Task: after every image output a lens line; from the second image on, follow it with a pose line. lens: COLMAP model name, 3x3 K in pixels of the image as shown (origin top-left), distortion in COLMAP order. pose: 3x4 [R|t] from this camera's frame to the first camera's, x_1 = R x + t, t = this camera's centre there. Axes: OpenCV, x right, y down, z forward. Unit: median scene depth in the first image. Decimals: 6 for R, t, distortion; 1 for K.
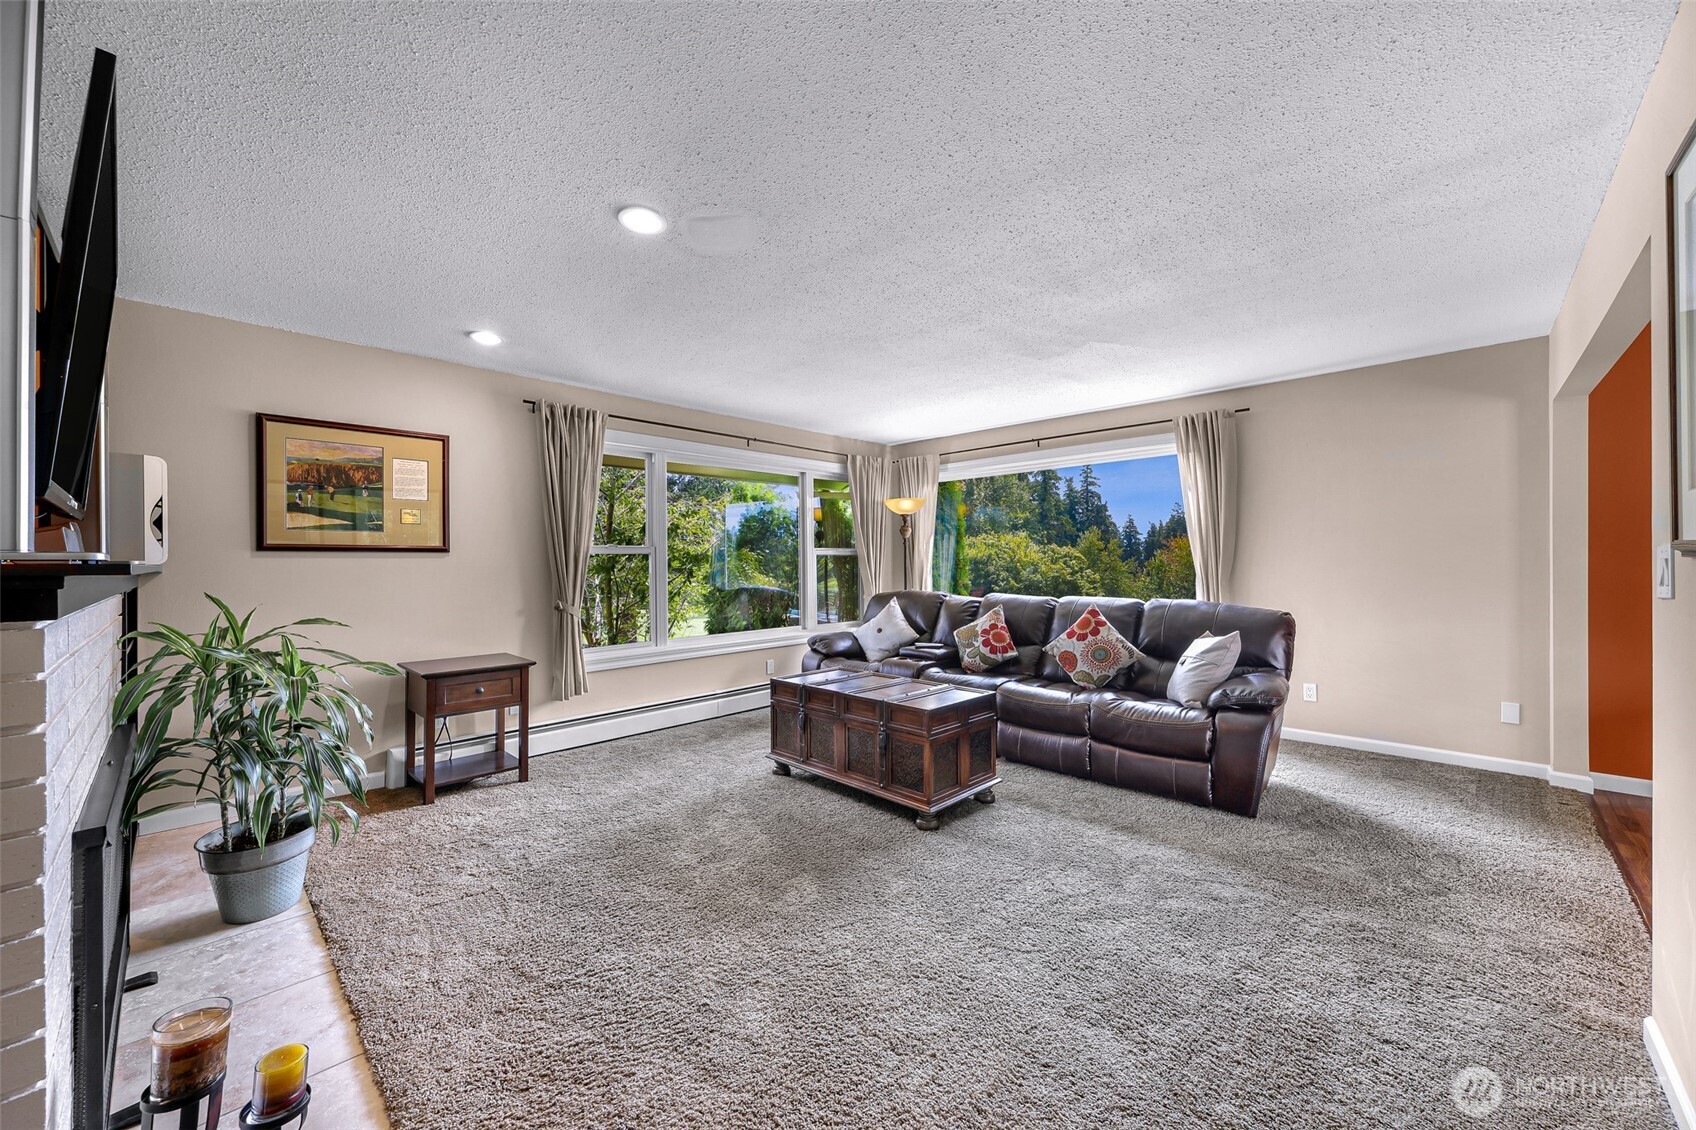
lens RADIAL K [[656.5, 0, 813.6], [0, 656.5, 562.4], [0, 0, 1]] dist [0.010518, 0.000023]
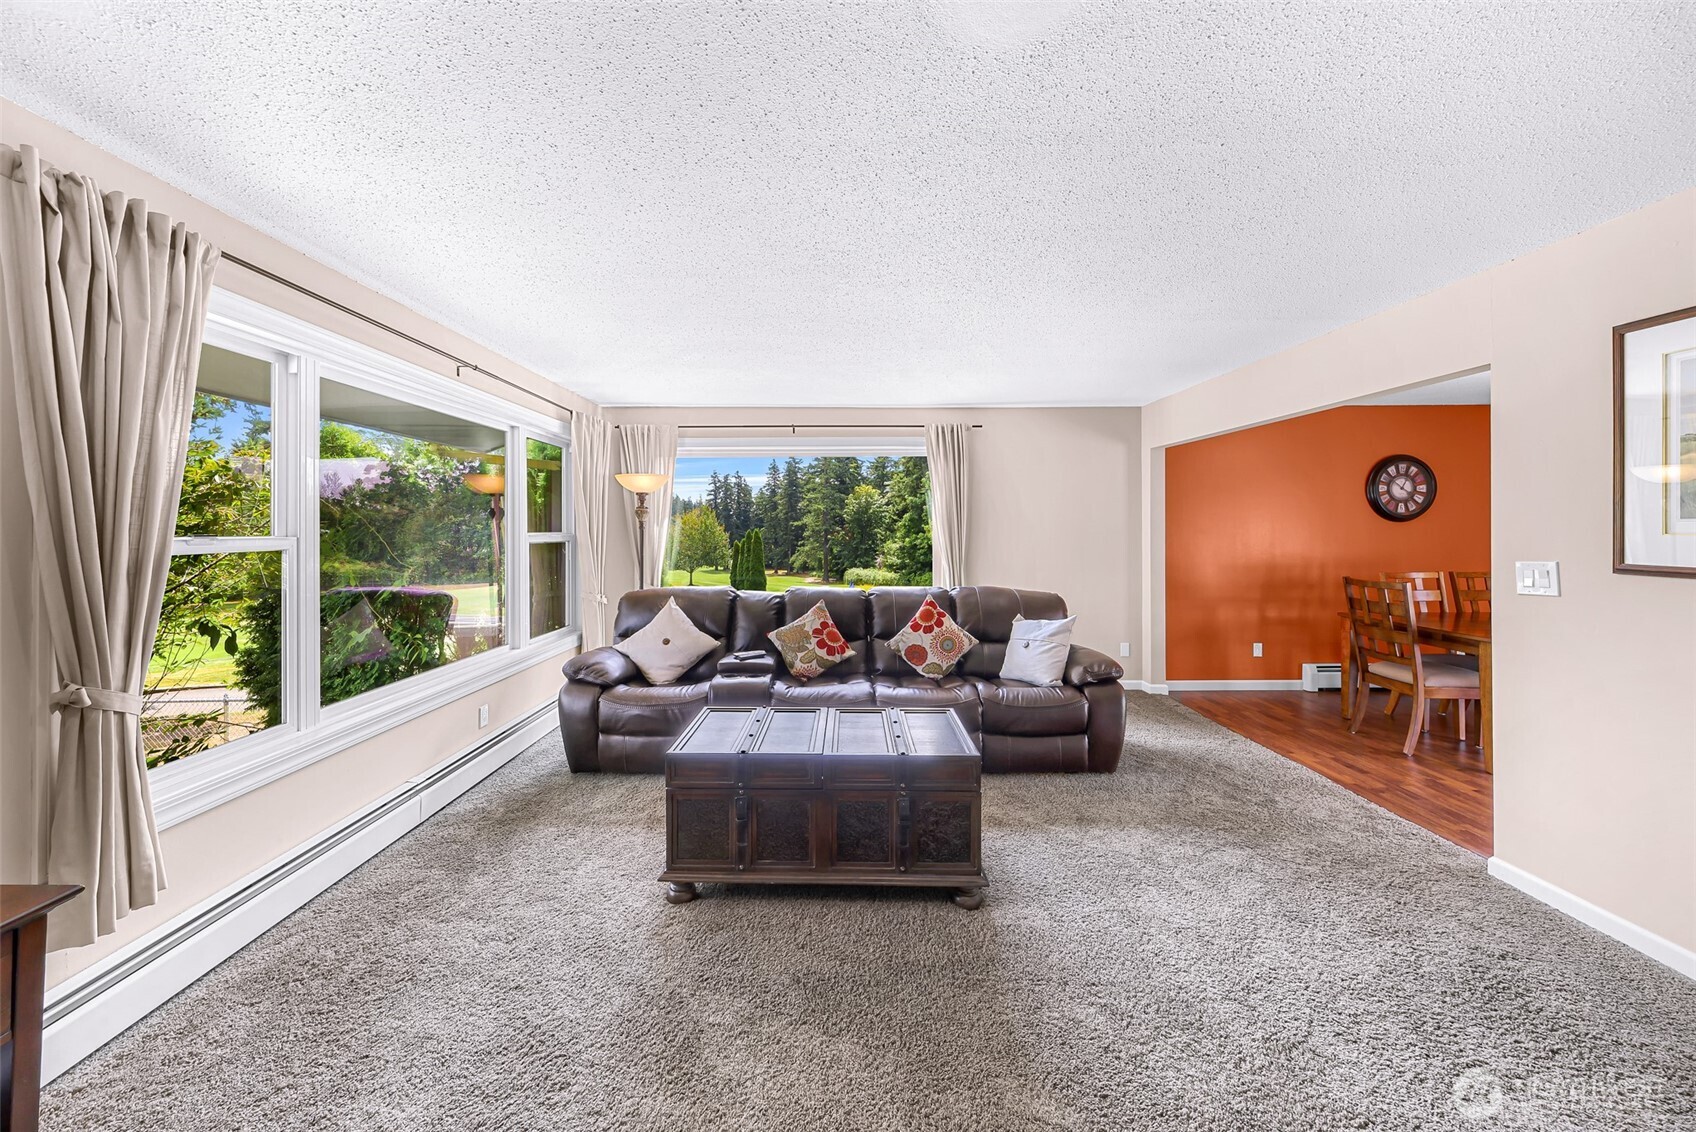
lens RADIAL K [[591.5, 0, 810.1], [0, 591.5, 520.3], [0, 0, 1]] dist [0.000385, -0.000019]
pose [[0.694793, 0.015927, 0.719033, -0.376149], [-0.002516, 0.999802, -0.019716, -0.035915], [-0.719205, 0.011890, 0.694696, 0.492691]]
